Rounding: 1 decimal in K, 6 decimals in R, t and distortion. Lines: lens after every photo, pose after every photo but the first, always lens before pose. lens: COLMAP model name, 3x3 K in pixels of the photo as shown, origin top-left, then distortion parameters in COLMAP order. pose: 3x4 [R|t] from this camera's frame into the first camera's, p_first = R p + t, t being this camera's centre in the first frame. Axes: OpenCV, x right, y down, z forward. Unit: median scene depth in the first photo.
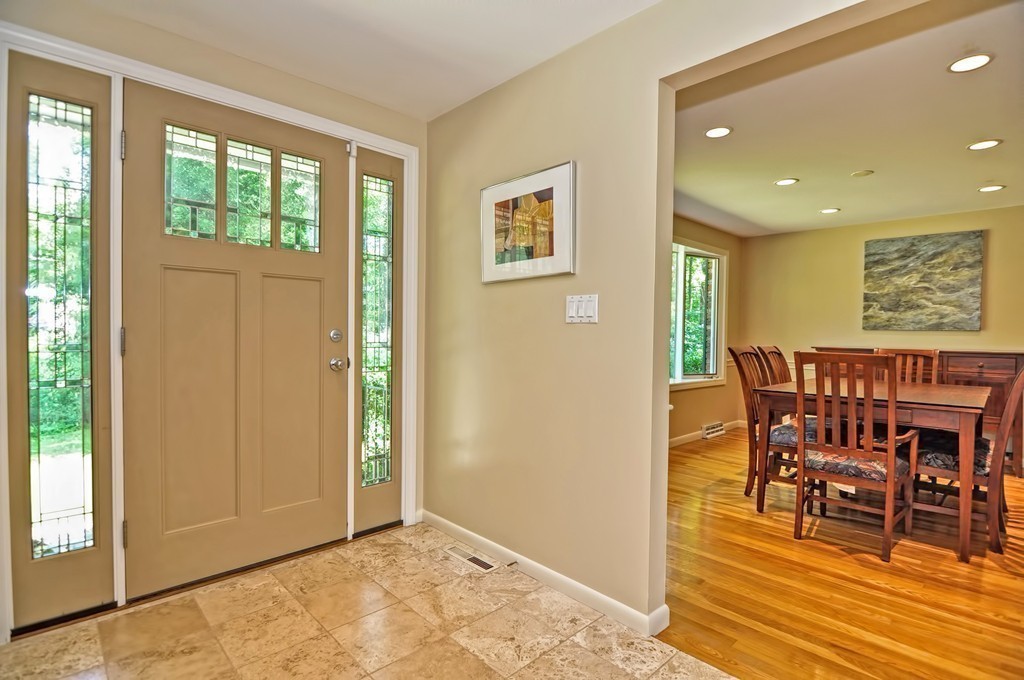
lens RADIAL K [[500.8, 0, 515.9], [0, 500.8, 343.1], [0, 0, 1]] dist [-0.013185, -0.001951]
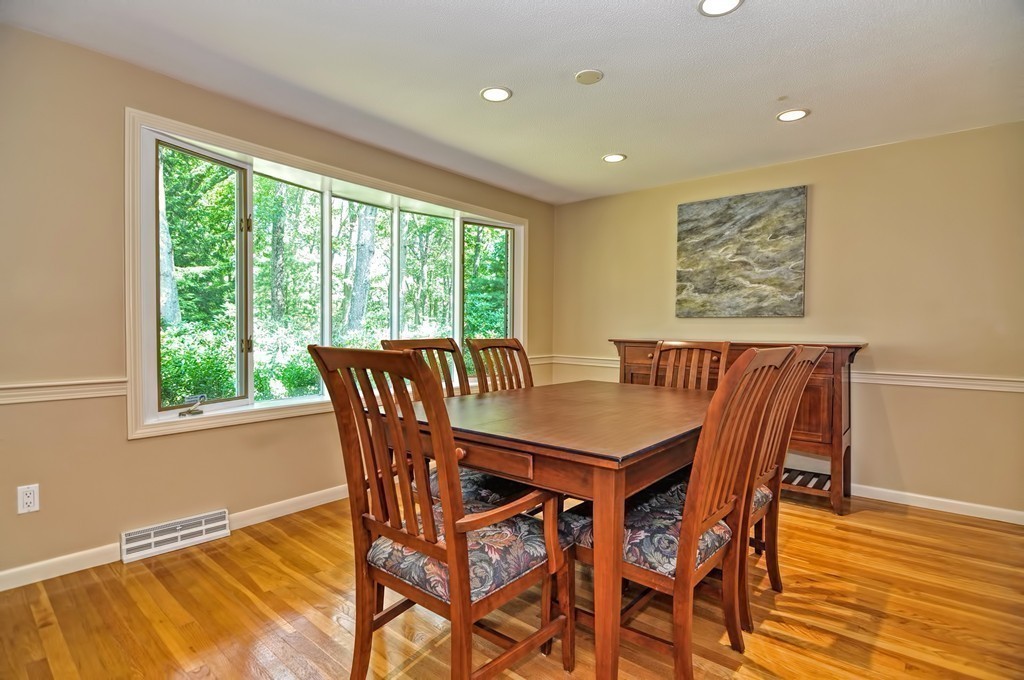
lens RADIAL K [[500.8, 0, 510.2], [0, 500.8, 338.4], [0, 0, 1]] dist [-0.013185, -0.001951]
pose [[0.997041, -0.002714, 0.076828, 0.401196], [0.003309, 0.999966, -0.007613, 0.011840], [-0.076804, 0.007845, 0.997015, 0.250381]]
